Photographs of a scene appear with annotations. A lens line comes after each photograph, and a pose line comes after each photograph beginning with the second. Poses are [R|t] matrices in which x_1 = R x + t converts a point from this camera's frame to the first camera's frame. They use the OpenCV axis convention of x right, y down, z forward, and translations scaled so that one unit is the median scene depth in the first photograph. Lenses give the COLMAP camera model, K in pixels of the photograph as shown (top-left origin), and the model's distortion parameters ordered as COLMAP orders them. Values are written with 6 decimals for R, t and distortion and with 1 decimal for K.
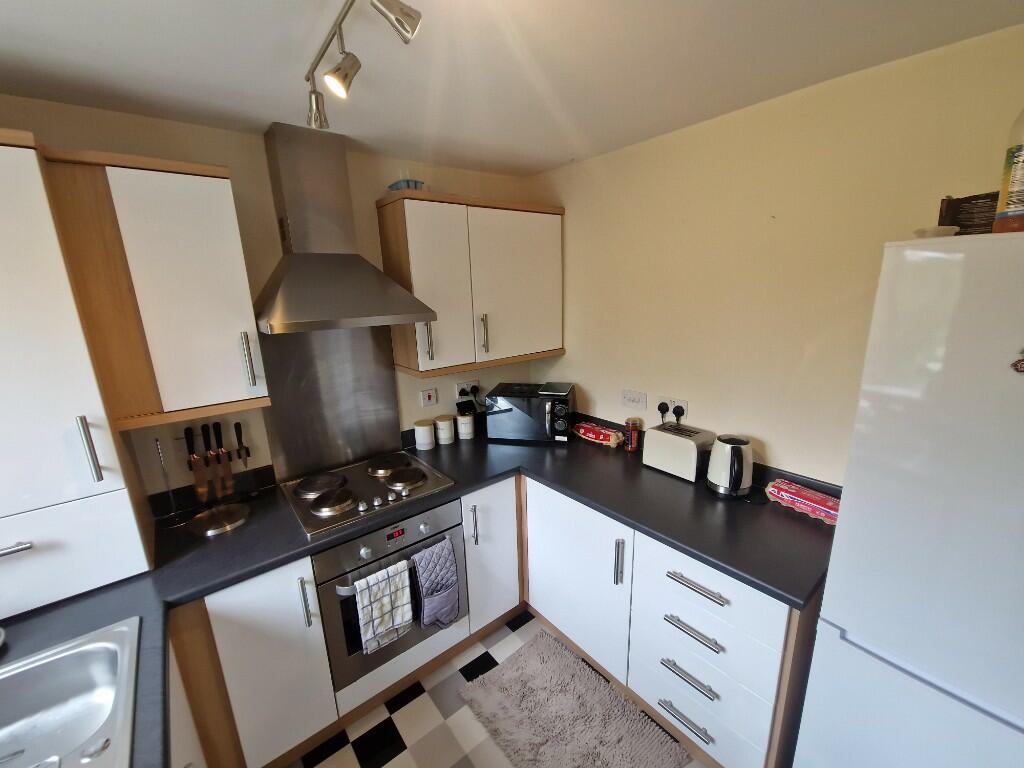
lens RADIAL K [[417.1, 0, 513.8], [0, 417.1, 389.0], [0, 0, 1]] dist [0.004609, -0.004694]
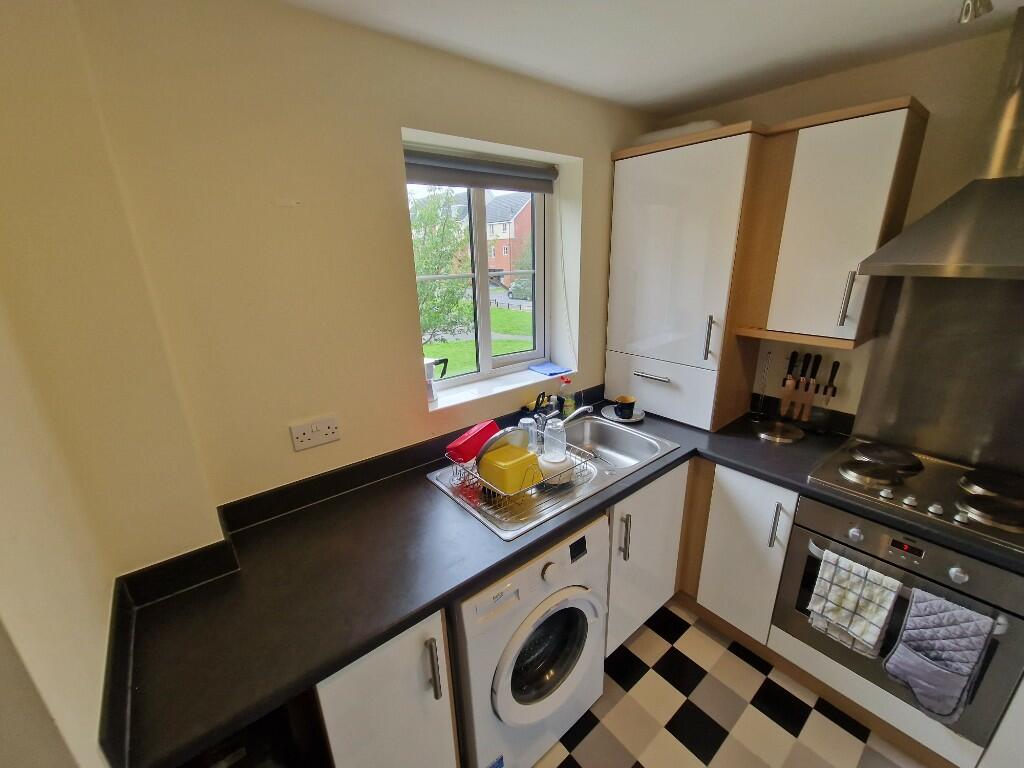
lens RADIAL K [[417.1, 0, 513.8], [0, 417.1, 389.0], [0, 0, 1]] dist [0.004609, -0.004694]
pose [[0.004336, 0.341320, -0.939937, 0.339060], [-0.219405, 0.917367, 0.332112, -0.026121], [0.975624, 0.204787, 0.078865, 0.143113]]
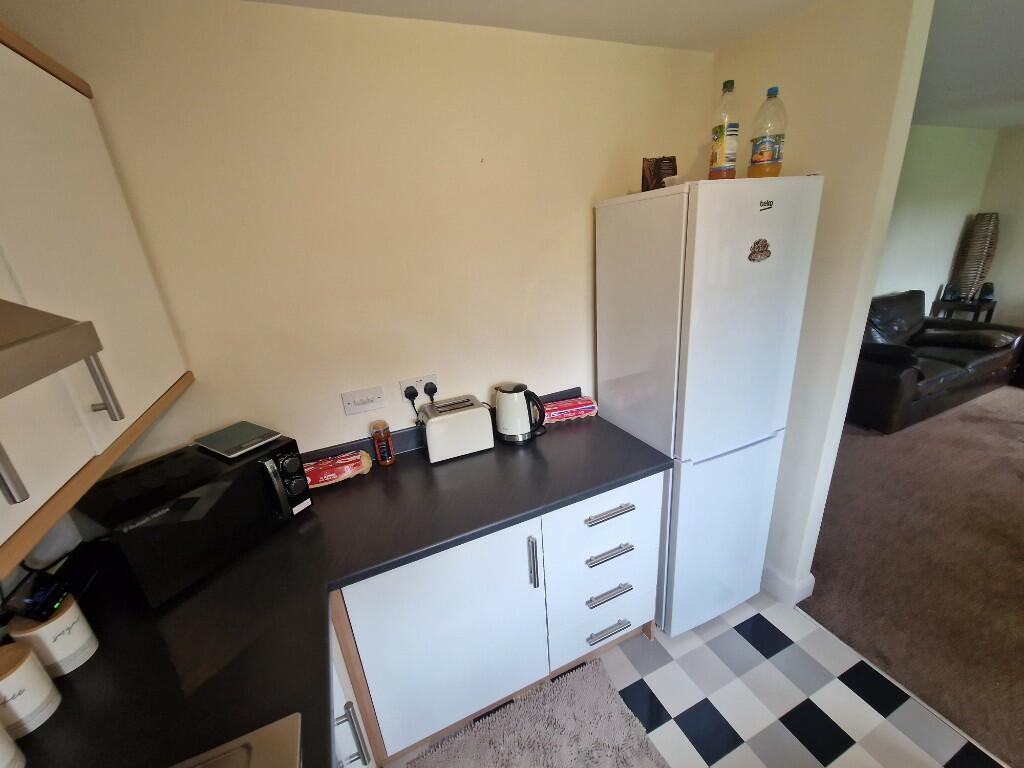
lens RADIAL K [[417.1, 0, 513.8], [0, 417.1, 389.0], [0, 0, 1]] dist [0.004609, -0.004694]
pose [[0.259763, -0.328050, 0.908244, -0.385121], [0.296590, 0.922174, 0.248255, -0.123722], [-0.918998, 0.204888, 0.336843, 0.632664]]
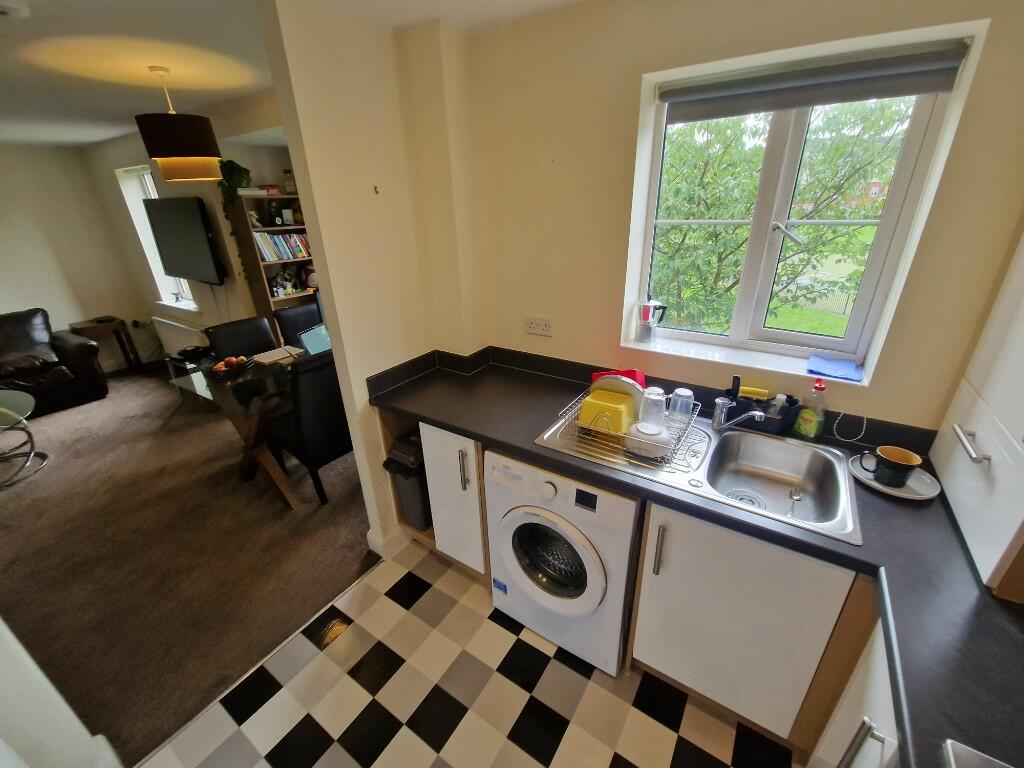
lens RADIAL K [[417.1, 0, 513.8], [0, 417.1, 389.0], [0, 0, 1]] dist [0.004609, -0.004694]
pose [[-0.951436, 0.173881, -0.254039, 0.003825], [-0.020718, 0.787171, 0.616386, -0.186164], [0.307150, 0.591715, -0.745340, 0.826766]]
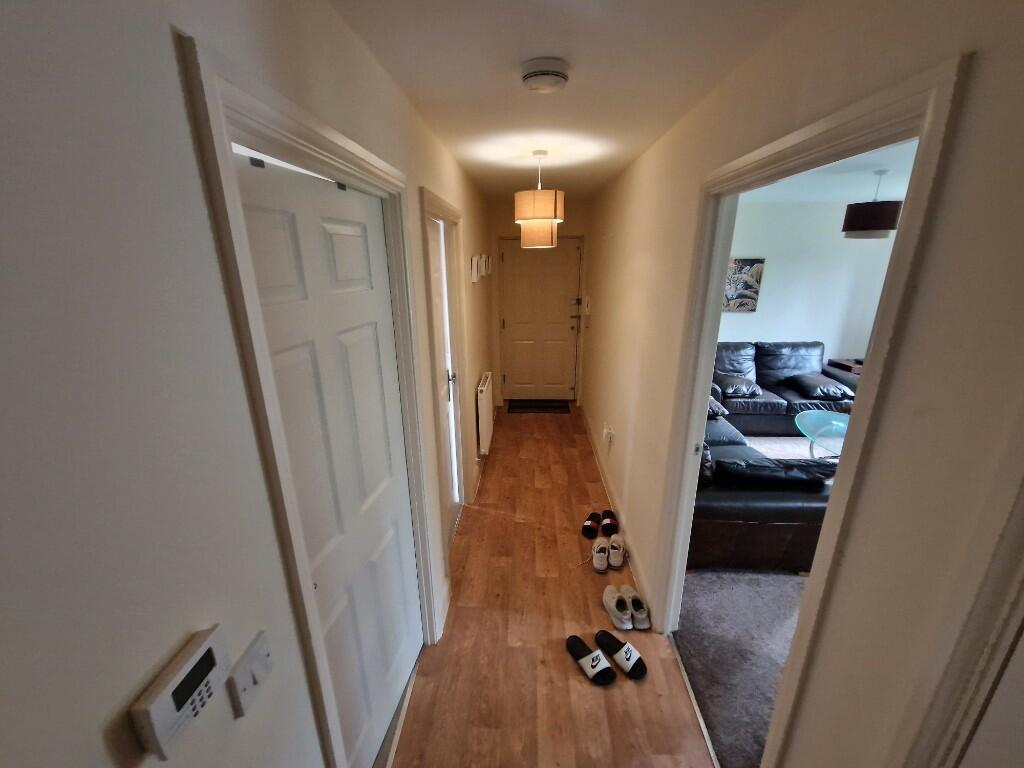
lens RADIAL K [[417.1, 0, 513.8], [0, 417.1, 389.0], [0, 0, 1]] dist [0.004609, -0.004694]
pose [[-0.751014, -0.162678, 0.639932, 1.723383], [0.184808, 0.878650, 0.440250, -0.320374], [-0.633896, 0.448898, -0.629815, 1.043210]]
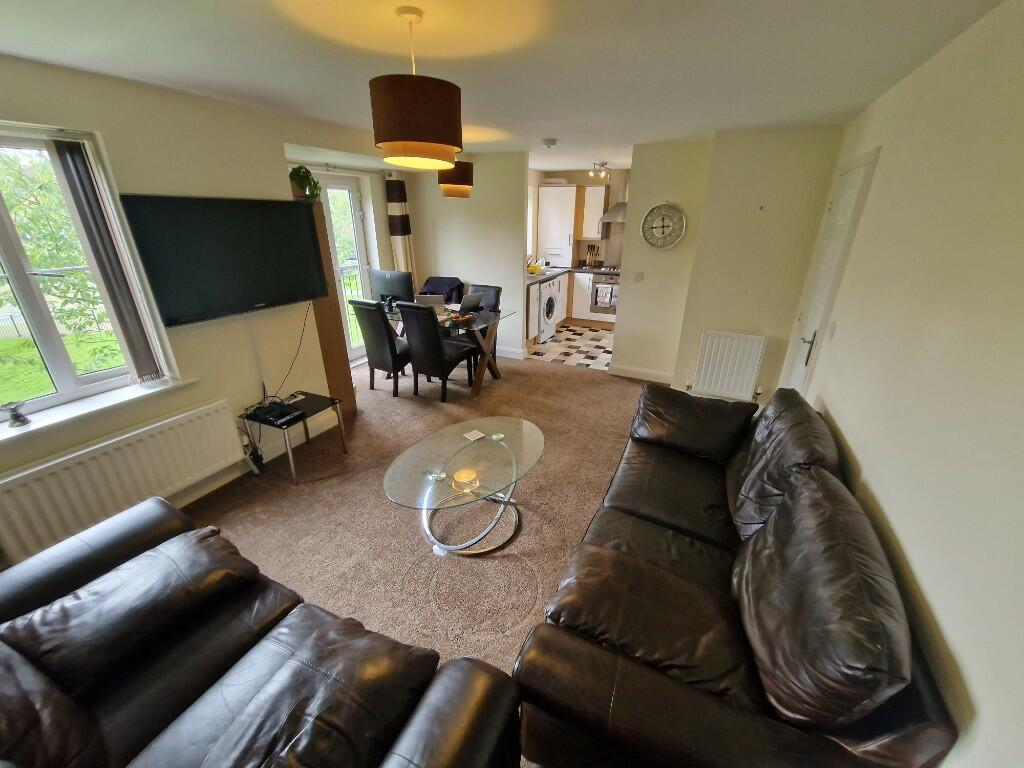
lens RADIAL K [[417.1, 0, 513.8], [0, 417.1, 389.0], [0, 0, 1]] dist [0.004609, -0.004694]
pose [[0.428531, 0.384039, -0.817848, 2.805842], [-0.239663, 0.921063, 0.306929, 0.308688], [0.871162, 0.064479, 0.486744, -1.578900]]
